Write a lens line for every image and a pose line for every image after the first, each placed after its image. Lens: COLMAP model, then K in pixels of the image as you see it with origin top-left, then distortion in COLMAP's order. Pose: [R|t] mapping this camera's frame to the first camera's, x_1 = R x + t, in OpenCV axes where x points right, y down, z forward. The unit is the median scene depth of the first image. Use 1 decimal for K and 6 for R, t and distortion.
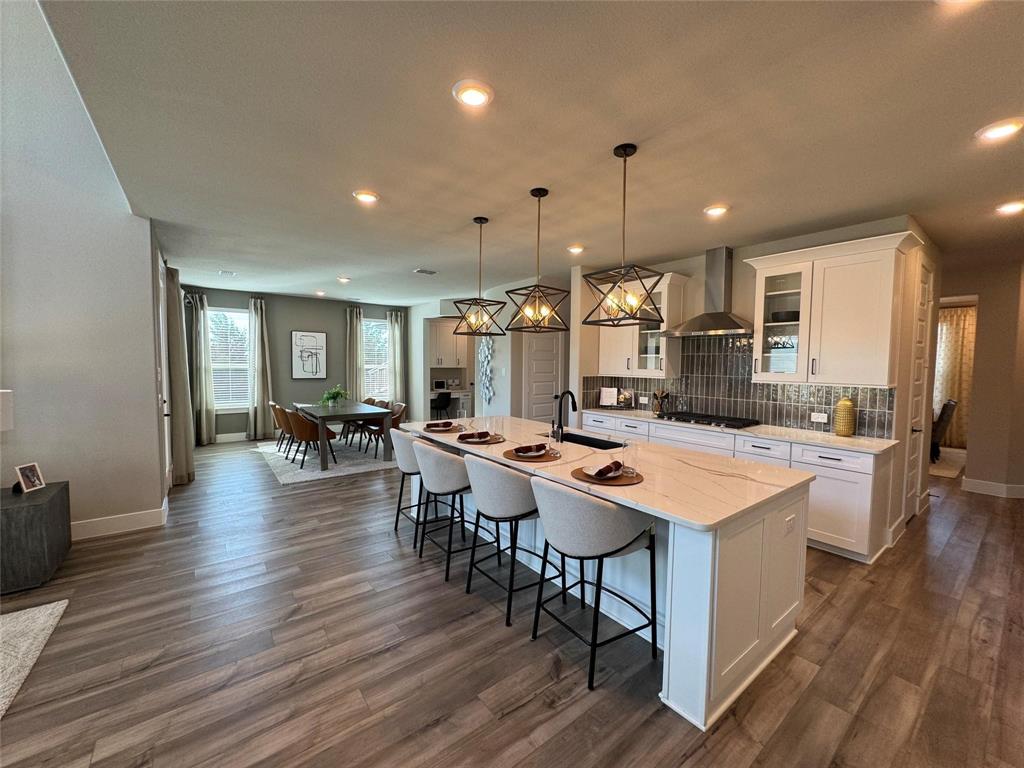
lens RADIAL K [[408.1, 0, 513.0], [0, 408.1, 384.8], [0, 0, 1]] dist [-0.000927, 0.000121]
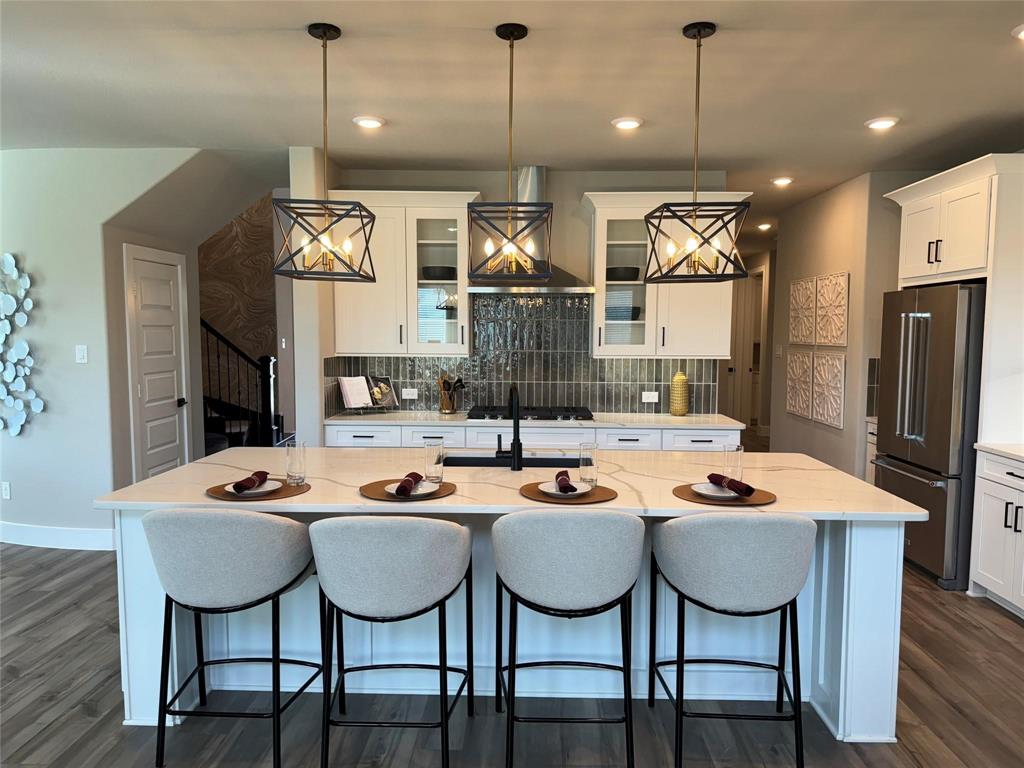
lens RADIAL K [[713.7, 0, 512.0], [0, 713.7, 384.0], [0, 0, 1]] dist [0.107437, -0.172367]
pose [[0.630156, -0.066321, 0.773631, -0.485324], [0.044113, 0.997794, 0.049606, -0.027080], [-0.775215, 0.002868, 0.631691, 0.247979]]
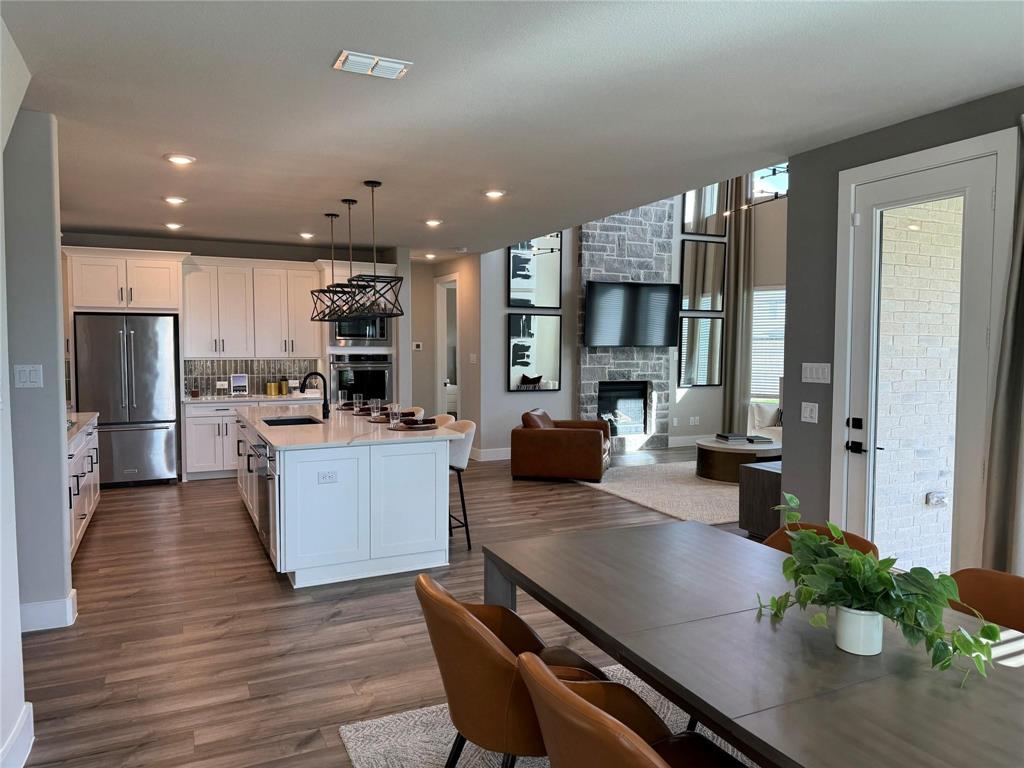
lens RADIAL K [[713.7, 0, 512.0], [0, 713.7, 384.0], [0, 0, 1]] dist [0.107437, -0.172367]
pose [[-0.976384, -0.029411, 0.214030, -0.576694], [-0.002863, 0.992365, 0.123304, -0.147394], [-0.216022, 0.119779, -0.969014, 2.041903]]
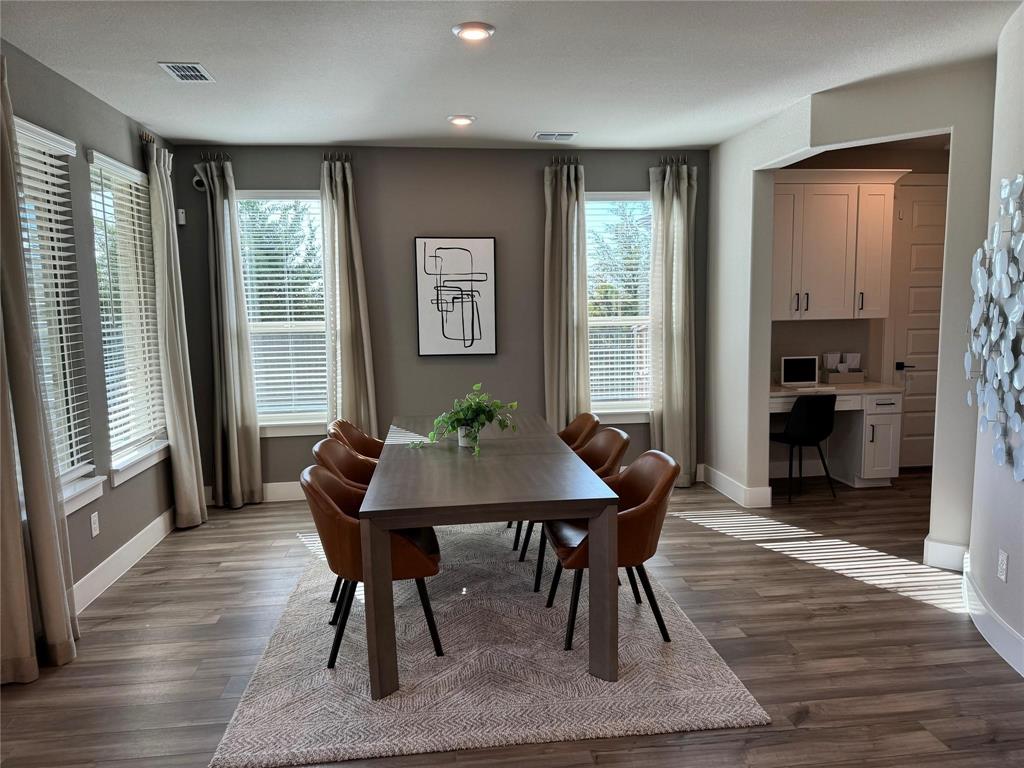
lens RADIAL K [[713.7, 0, 512.0], [0, 713.7, 384.0], [0, 0, 1]] dist [0.107437, -0.172367]
pose [[0.856788, 0.028987, -0.514854, -0.163360], [-0.001057, 0.998515, 0.054459, -0.046729], [0.515668, -0.046115, 0.855547, 0.788242]]
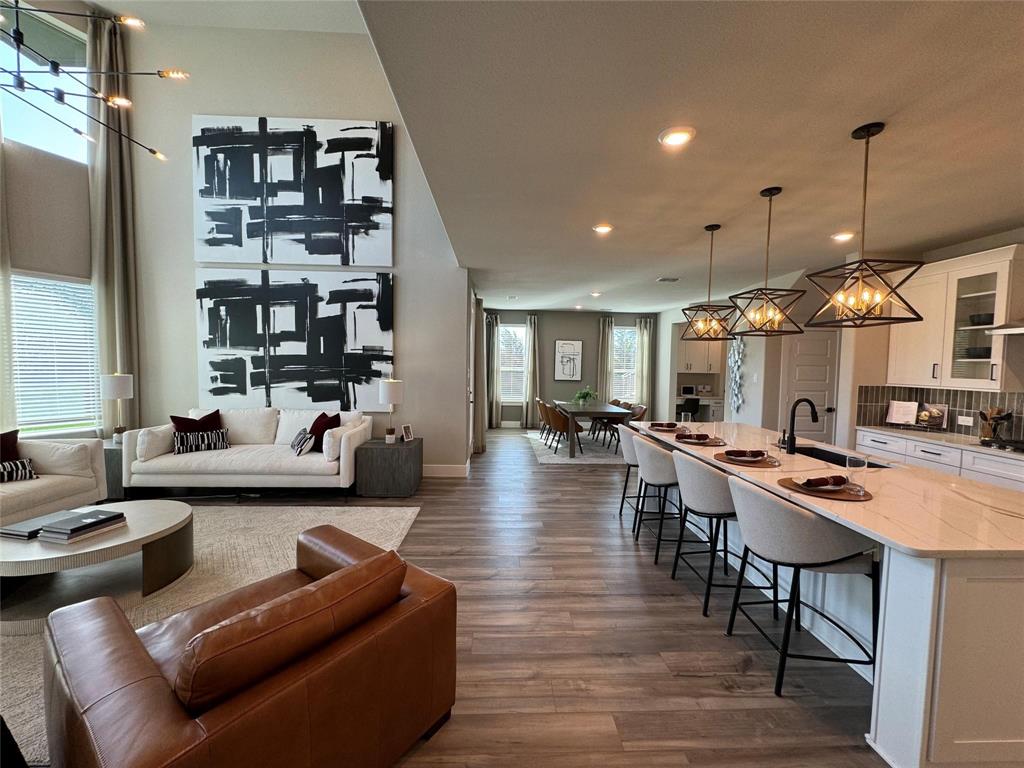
lens RADIAL K [[408.5, 0, 512.0], [0, 408.5, 384.0], [0, 0, 1]] dist [-0.000483, 0.000018]
pose [[0.815214, 0.032195, -0.578264, 0.092389], [-0.040448, 0.999181, -0.001393, 0.006919], [0.577746, 0.024525, 0.815848, -0.089005]]
